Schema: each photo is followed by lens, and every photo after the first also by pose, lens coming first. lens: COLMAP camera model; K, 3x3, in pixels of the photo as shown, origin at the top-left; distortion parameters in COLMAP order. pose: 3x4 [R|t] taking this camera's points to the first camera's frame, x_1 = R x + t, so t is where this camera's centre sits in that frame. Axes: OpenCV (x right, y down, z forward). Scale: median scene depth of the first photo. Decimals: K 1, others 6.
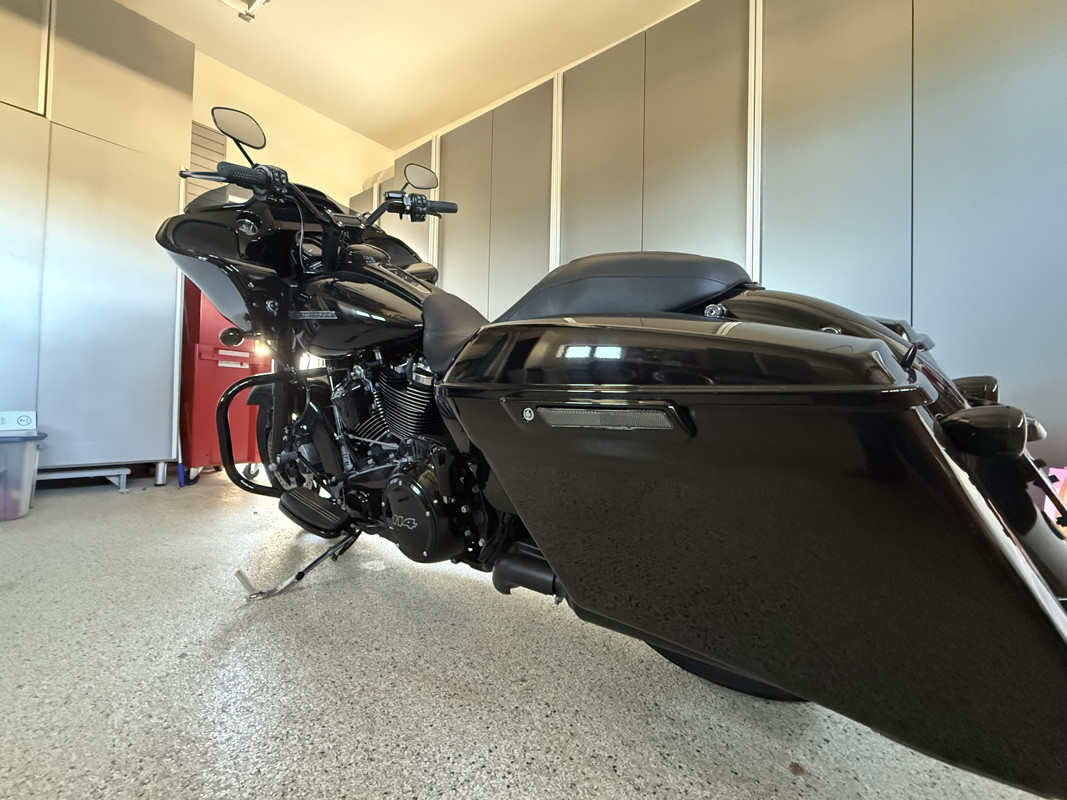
lens RADIAL K [[478.1, 0, 532.1], [0, 478.1, 403.4], [0, 0, 1]] dist [0.000424, 0.000453]
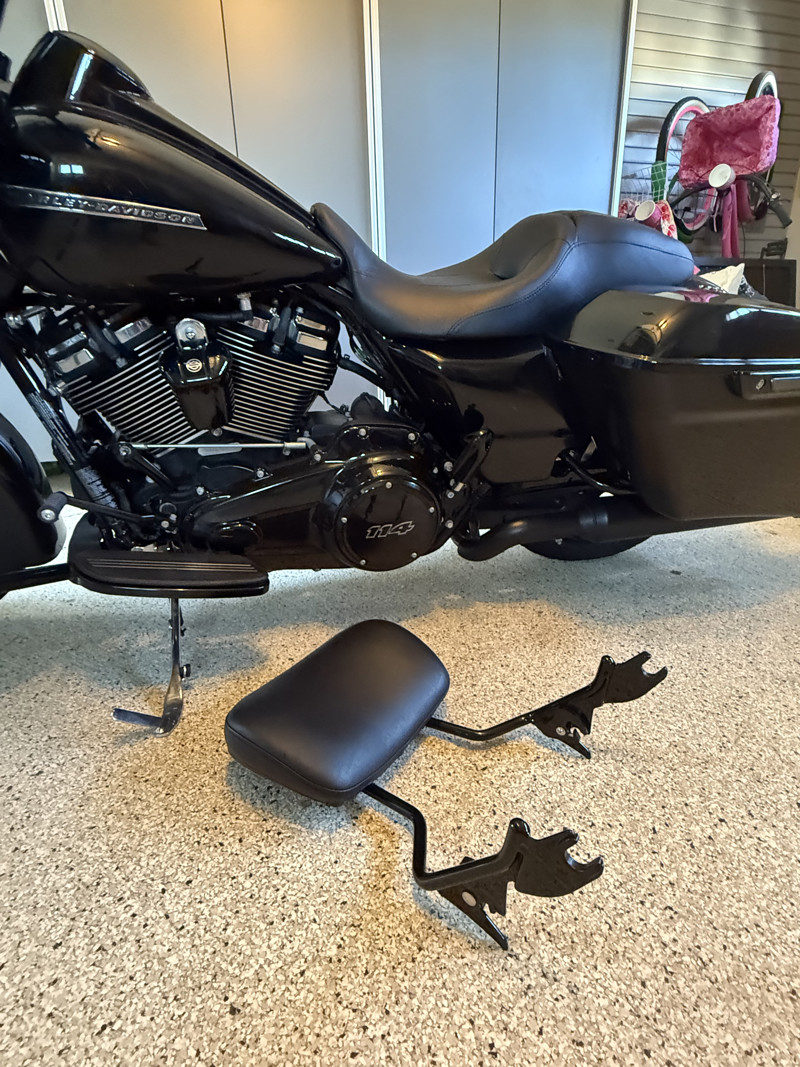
lens RADIAL K [[529.0, 0, 398.4], [0, 529.0, 530.0], [0, 0, 1]] dist [0.001634, -0.001521]
pose [[0.583953, -0.300995, 0.753923, -0.959616], [0.024594, 0.934854, 0.354180, -0.075568], [-0.811415, -0.188282, 0.553314, 0.490635]]
